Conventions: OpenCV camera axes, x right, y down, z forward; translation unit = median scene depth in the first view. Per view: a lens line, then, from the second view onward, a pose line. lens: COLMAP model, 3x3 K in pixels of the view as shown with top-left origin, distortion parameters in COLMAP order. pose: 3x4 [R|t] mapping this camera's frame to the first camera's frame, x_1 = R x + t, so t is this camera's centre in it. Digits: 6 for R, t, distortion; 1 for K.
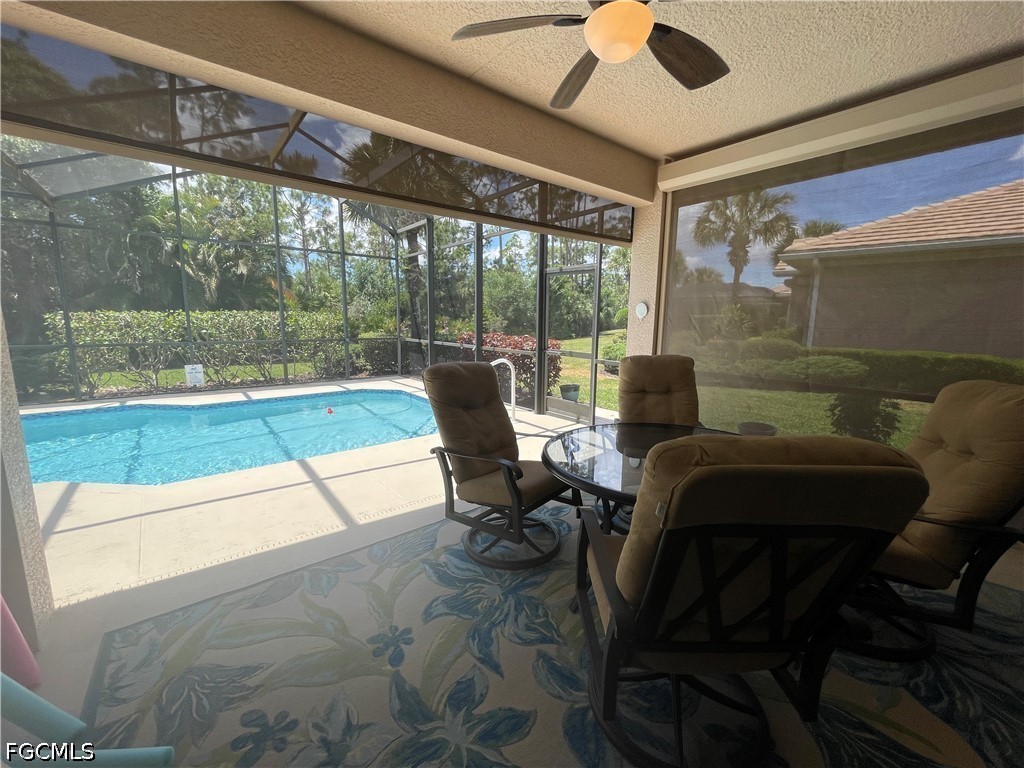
lens RADIAL K [[413.0, 0, 514.3], [0, 413.0, 389.0], [0, 0, 1]] dist [-0.001340, -0.000463]
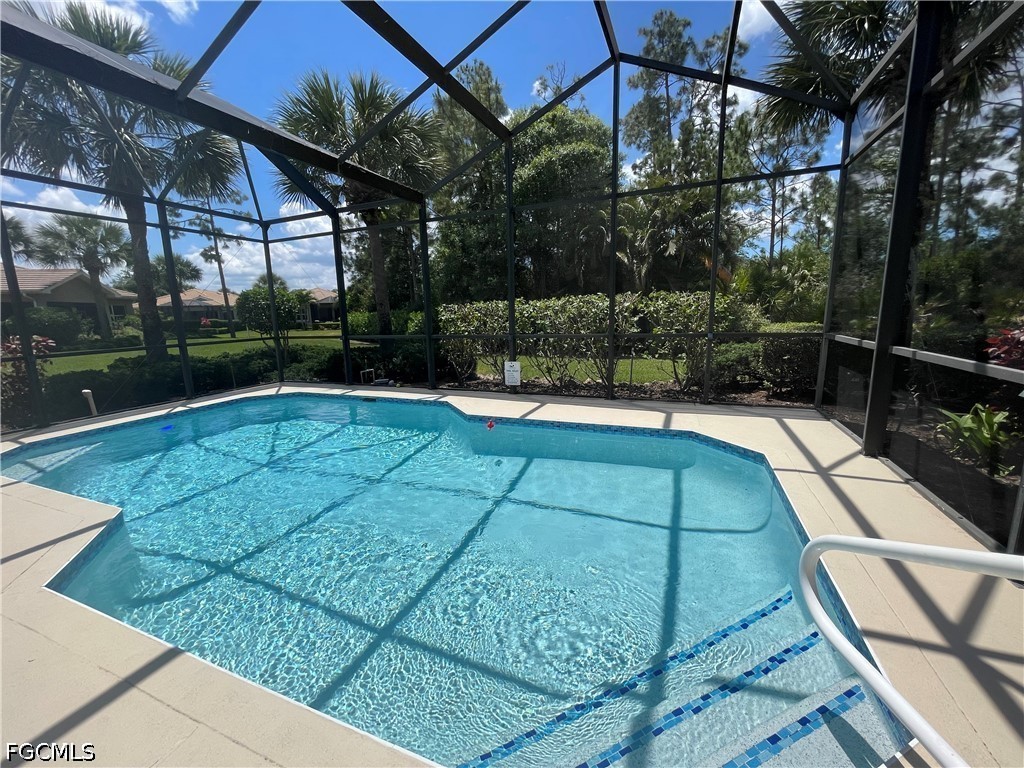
lens RADIAL K [[413.0, 0, 511.6], [0, 413.0, 388.5], [0, 0, 1]] dist [-0.001340, -0.000463]
pose [[0.482978, 0.137402, -0.864785, -0.032158], [-0.127262, 0.988140, 0.085926, -0.038774], [0.866335, 0.068553, 0.494736, 0.341471]]
